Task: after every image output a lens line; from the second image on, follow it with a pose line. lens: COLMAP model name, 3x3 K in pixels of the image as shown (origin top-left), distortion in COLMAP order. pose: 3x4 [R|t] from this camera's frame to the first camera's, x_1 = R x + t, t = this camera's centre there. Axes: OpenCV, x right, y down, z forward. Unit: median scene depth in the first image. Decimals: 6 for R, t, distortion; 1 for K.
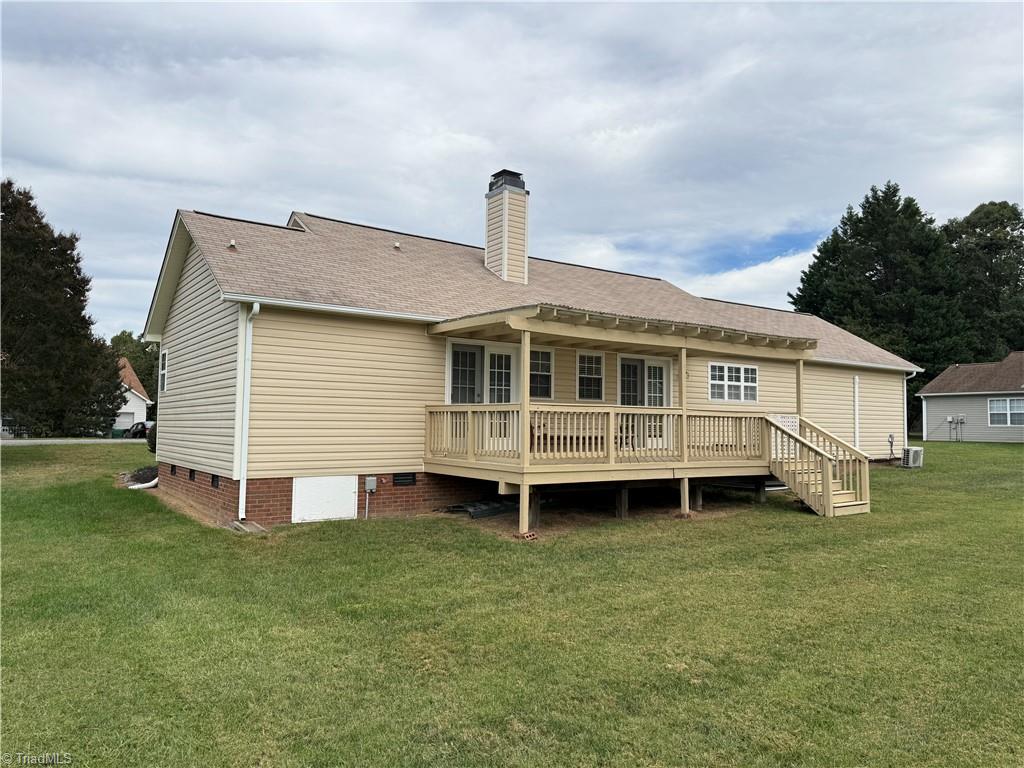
lens RADIAL K [[724.4, 0, 455.9], [0, 724.4, 375.4], [0, 0, 1]] dist [0.065193, -0.076258]
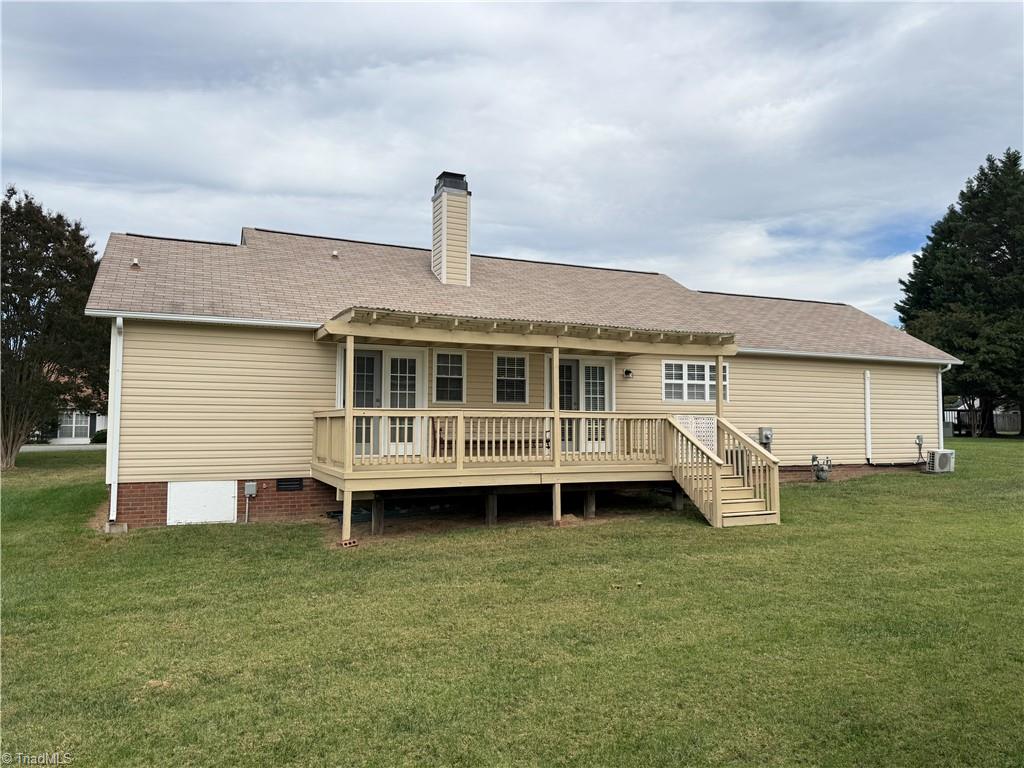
lens RADIAL K [[724.4, 0, 477.2], [0, 724.4, 368.6], [0, 0, 1]] dist [0.065193, -0.076258]
pose [[0.984126, -0.019879, -0.176353, 0.288608], [0.018595, 0.999787, -0.008930, -0.003764], [0.176493, 0.005509, 0.984286, 0.029723]]
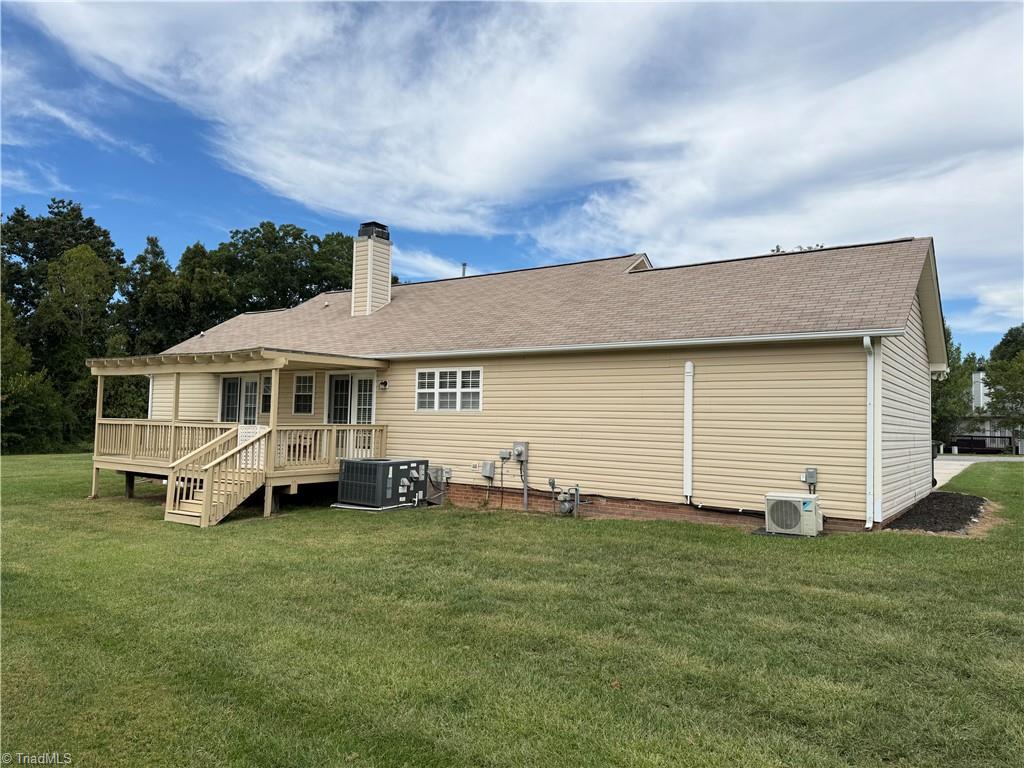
lens RADIAL K [[724.4, 0, 508.5], [0, 724.4, 375.0], [0, 0, 1]] dist [0.065193, -0.076258]
pose [[0.377145, -0.073601, -0.923225, 1.288211], [0.036497, 0.997244, -0.064592, 0.054502], [0.925435, -0.009334, 0.378792, 0.794783]]
